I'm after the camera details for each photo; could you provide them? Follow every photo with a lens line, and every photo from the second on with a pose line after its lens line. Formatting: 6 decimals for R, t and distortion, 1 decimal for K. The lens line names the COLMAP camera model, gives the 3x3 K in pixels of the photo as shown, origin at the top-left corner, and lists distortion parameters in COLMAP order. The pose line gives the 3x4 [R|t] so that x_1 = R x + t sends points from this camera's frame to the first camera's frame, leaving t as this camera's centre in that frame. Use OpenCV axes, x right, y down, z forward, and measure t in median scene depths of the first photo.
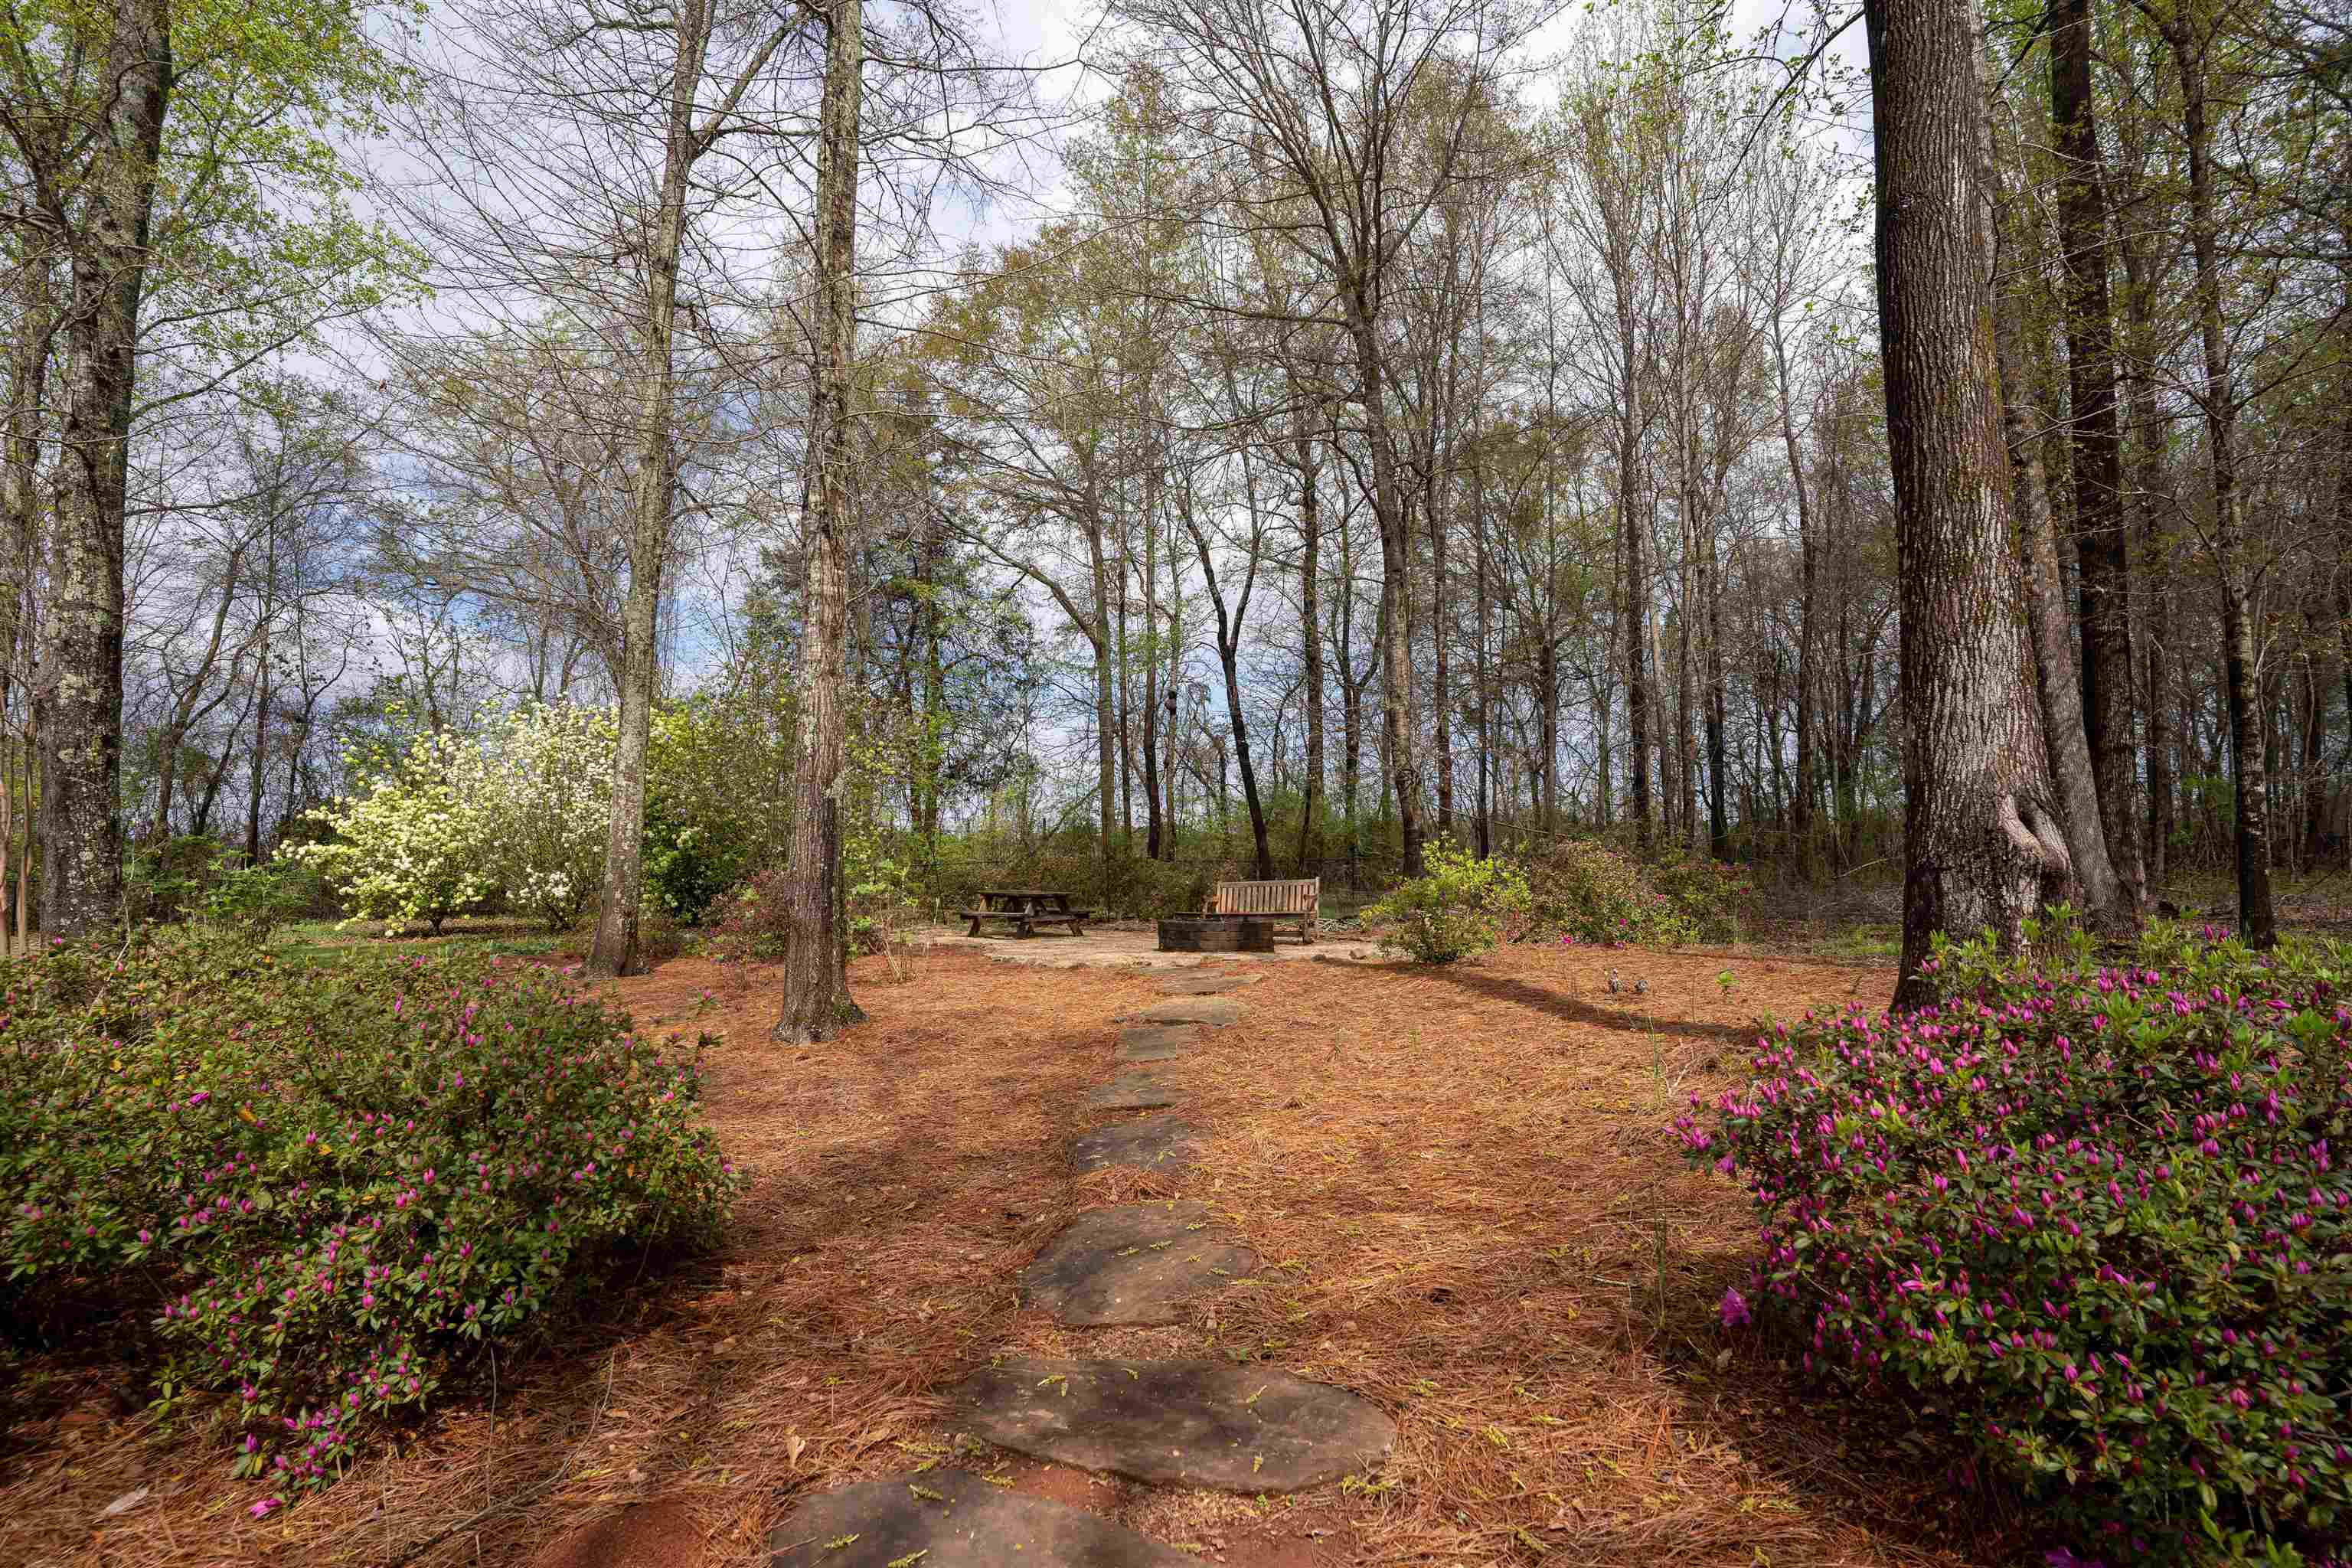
lens RADIAL K [[1186.9, 0, 1159.2], [0, 1186.9, 791.9], [0, 0, 1]] dist [-0.082707, 0.040607]
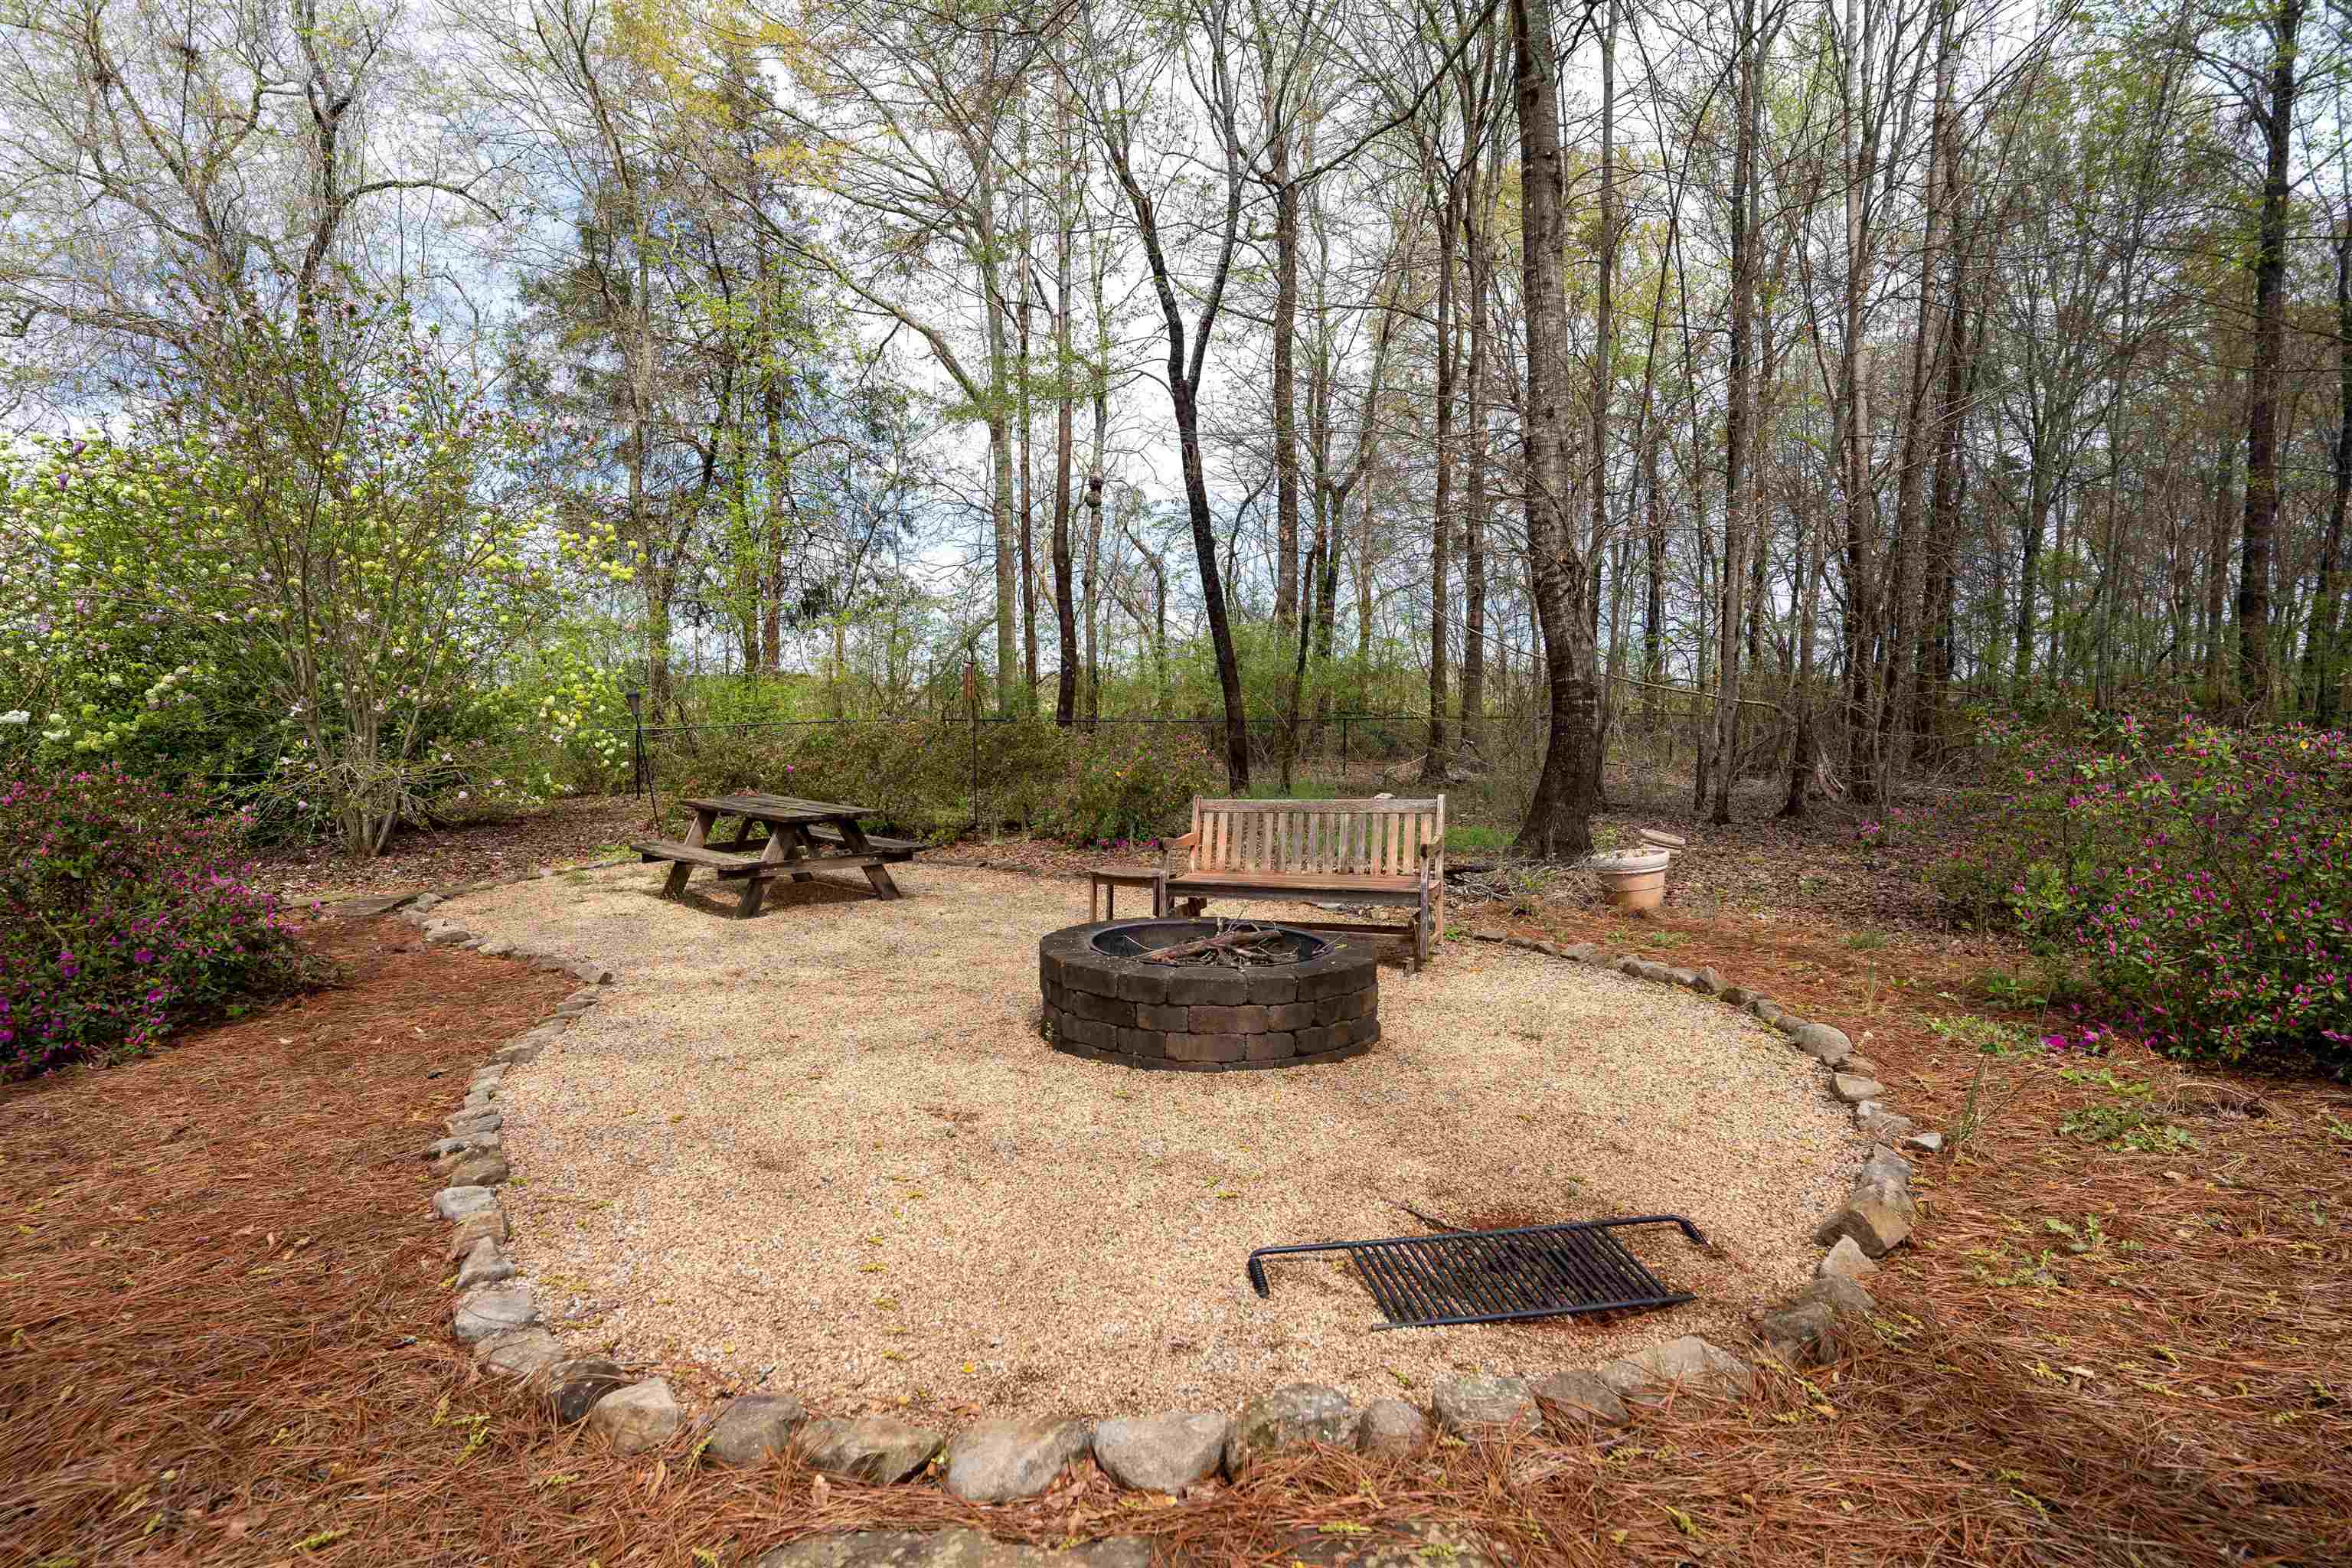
lens RADIAL K [[1186.9, 0, 1159.2], [0, 1186.9, 791.9], [0, 0, 1]] dist [-0.082707, 0.040607]
pose [[0.997863, 0.004998, 0.065152, 0.003808], [-0.013334, 0.991665, 0.128151, 0.007792], [-0.063968, -0.128746, 0.989612, 0.248706]]
